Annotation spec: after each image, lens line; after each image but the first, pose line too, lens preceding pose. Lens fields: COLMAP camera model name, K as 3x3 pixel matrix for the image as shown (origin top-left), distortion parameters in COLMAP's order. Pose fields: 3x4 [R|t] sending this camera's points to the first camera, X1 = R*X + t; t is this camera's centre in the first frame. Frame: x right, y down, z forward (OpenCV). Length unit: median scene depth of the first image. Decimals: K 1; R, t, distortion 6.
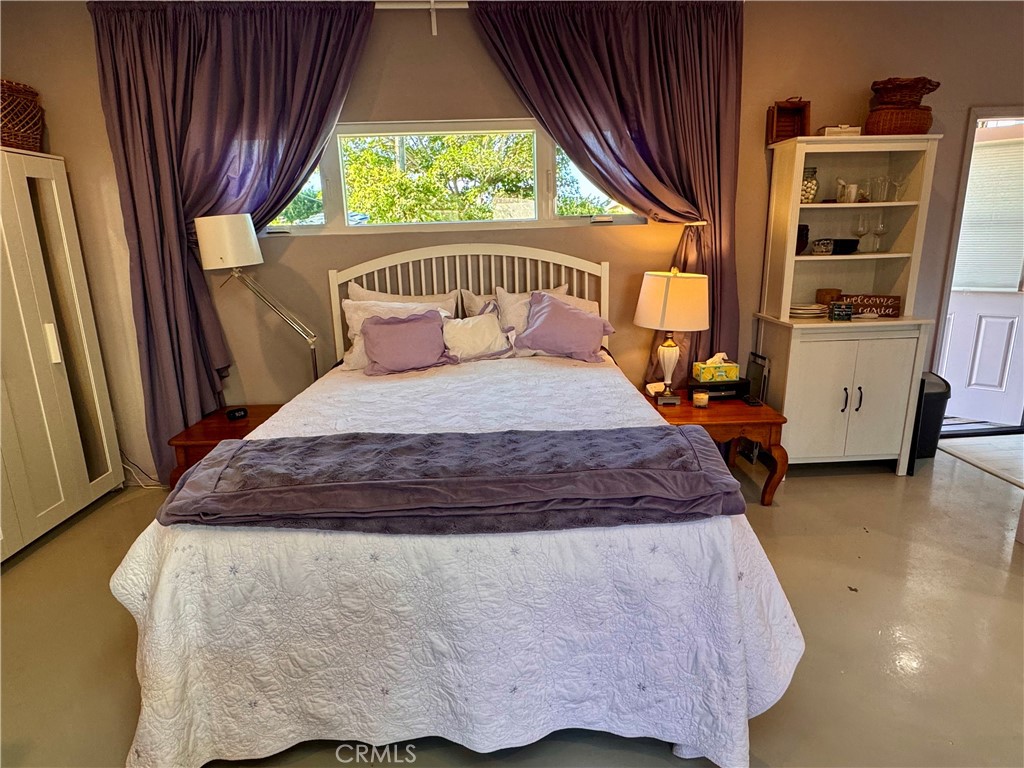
lens RADIAL K [[593.1, 0, 512.0], [0, 593.1, 384.0], [0, 0, 1]] dist [-0.000634, -0.001660]
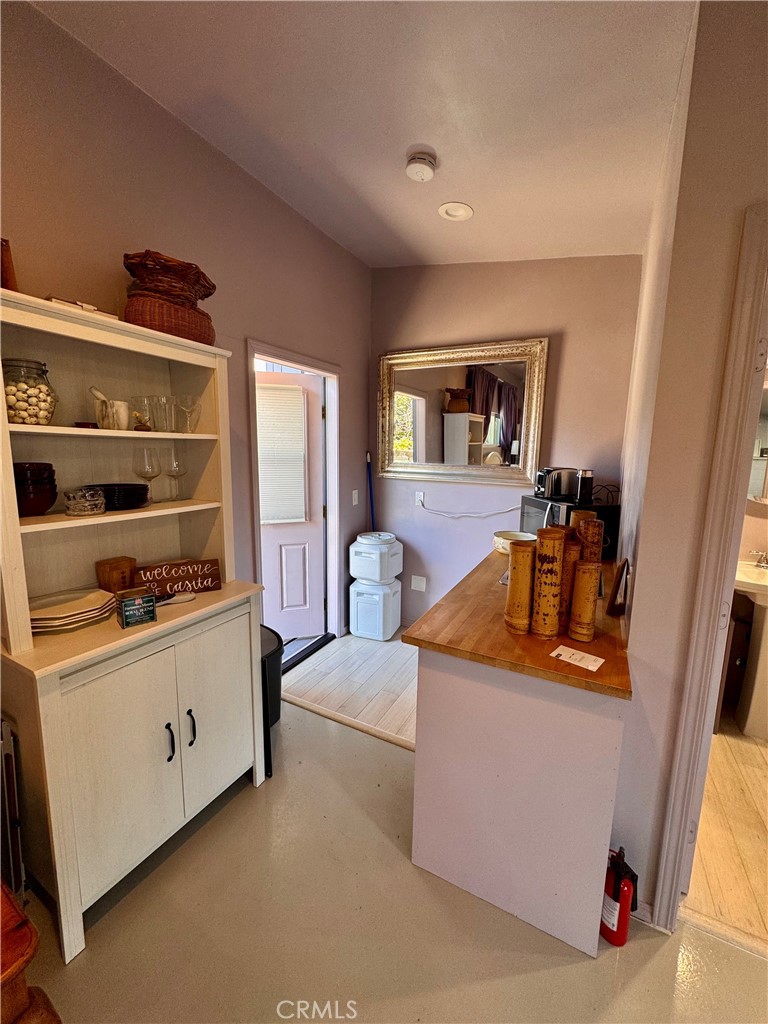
lens RADIAL K [[405.4, 0, 384.0], [0, 405.4, 512.0], [0, 0, 1]] dist [-0.002862, -0.000198]
pose [[0.529463, -0.092378, 0.843288, 0.346482], [0.187528, 0.982207, -0.010145, -0.162935], [-0.827346, 0.163512, 0.537366, 0.550678]]
